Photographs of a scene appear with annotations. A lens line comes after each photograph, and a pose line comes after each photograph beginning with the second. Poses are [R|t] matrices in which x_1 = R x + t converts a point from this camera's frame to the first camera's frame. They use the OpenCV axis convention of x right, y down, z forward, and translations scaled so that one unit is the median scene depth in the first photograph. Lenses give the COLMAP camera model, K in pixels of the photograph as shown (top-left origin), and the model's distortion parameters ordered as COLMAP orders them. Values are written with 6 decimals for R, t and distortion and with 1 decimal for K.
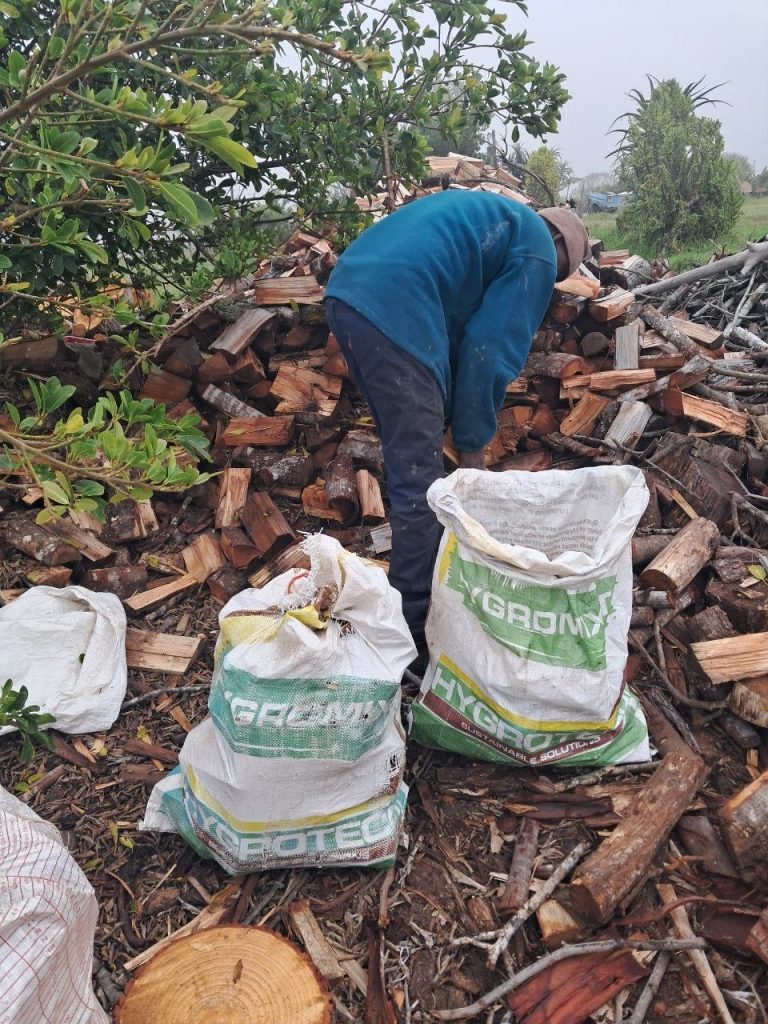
lens RADIAL K [[835.2, 0, 384.0], [0, 835.2, 512.0], [0, 0, 1]] dist [-0.069709, 0.187132]
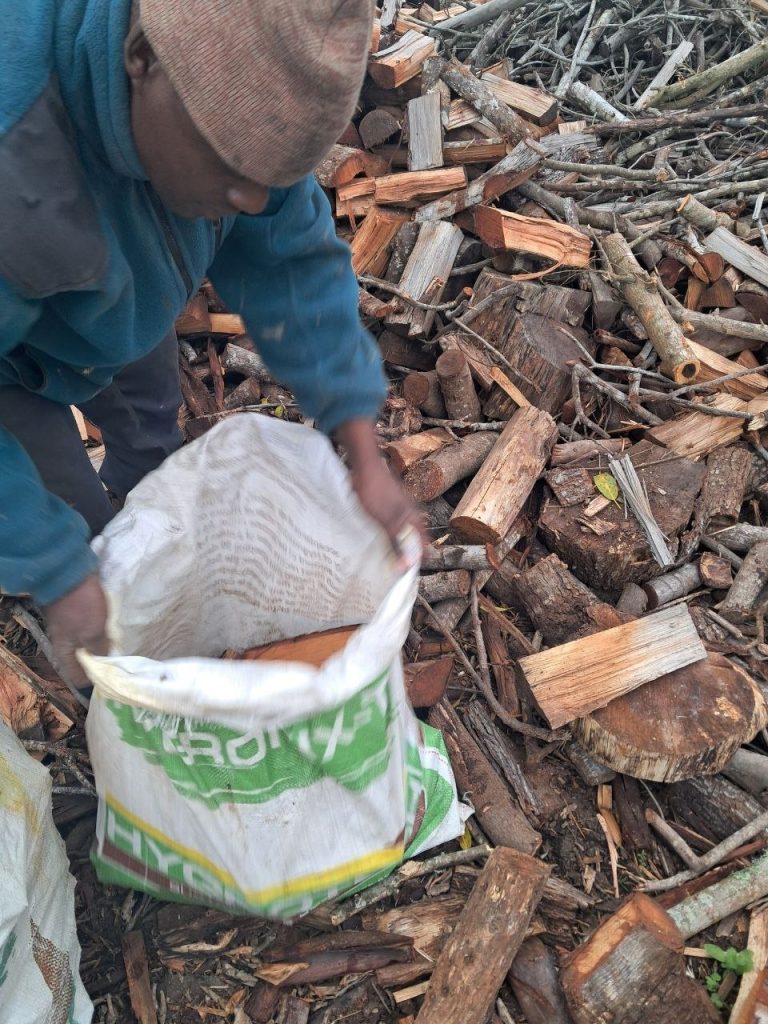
lens RADIAL K [[802.5, 0, 389.6], [0, 802.5, 503.3], [0, 0, 1]] dist [0.050093, -0.068899]
pose [[0.978750, -0.133314, 0.155806, 0.129459], [0.080753, 0.949007, 0.304737, -0.123067], [-0.188487, -0.285680, 0.939606, 0.314780]]
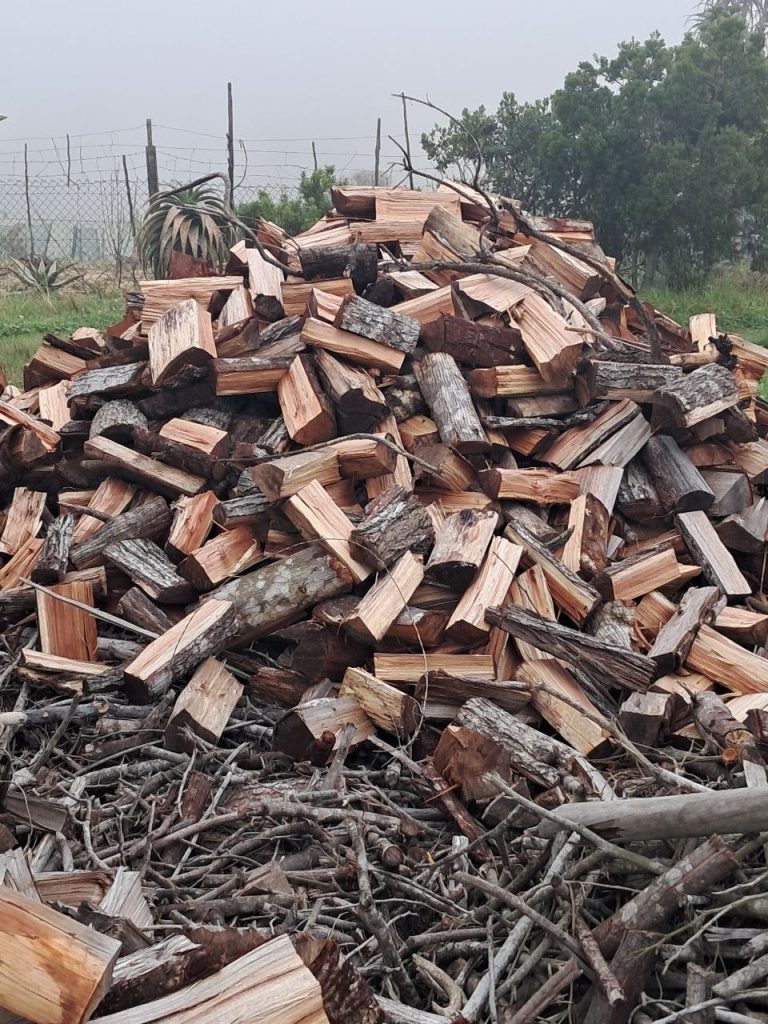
lens RADIAL K [[1592.4, 0, 403.8], [0, 1592.4, 511.0], [0, 0, 1]] dist [0.164204, -0.128176]
pose [[0.975881, 0.104859, -0.191470, 0.466312], [-0.129674, 0.984020, -0.122018, -0.399855], [0.175616, 0.143904, 0.973884, 0.622694]]
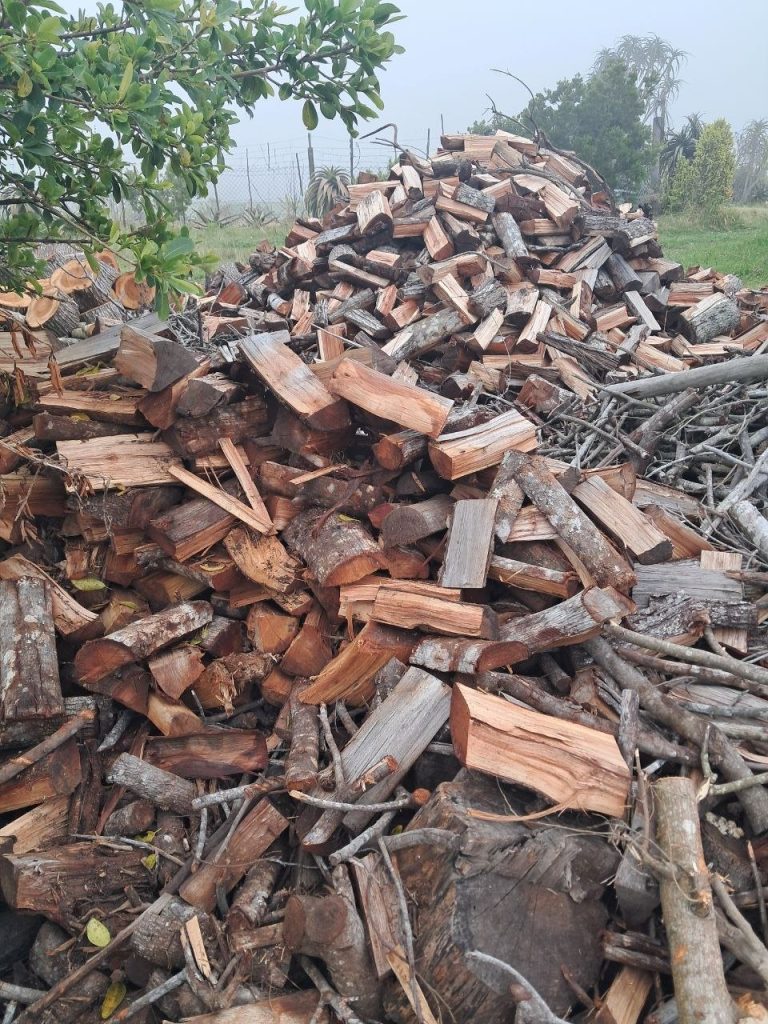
lens RADIAL K [[802.5, 0, 389.6], [0, 802.5, 503.3], [0, 0, 1]] dist [0.050093, -0.068899]
pose [[0.969893, 0.127759, -0.207330, 0.379475], [-0.119109, 0.991426, 0.053736, -0.266998], [0.212418, -0.027424, 0.976794, 0.543795]]
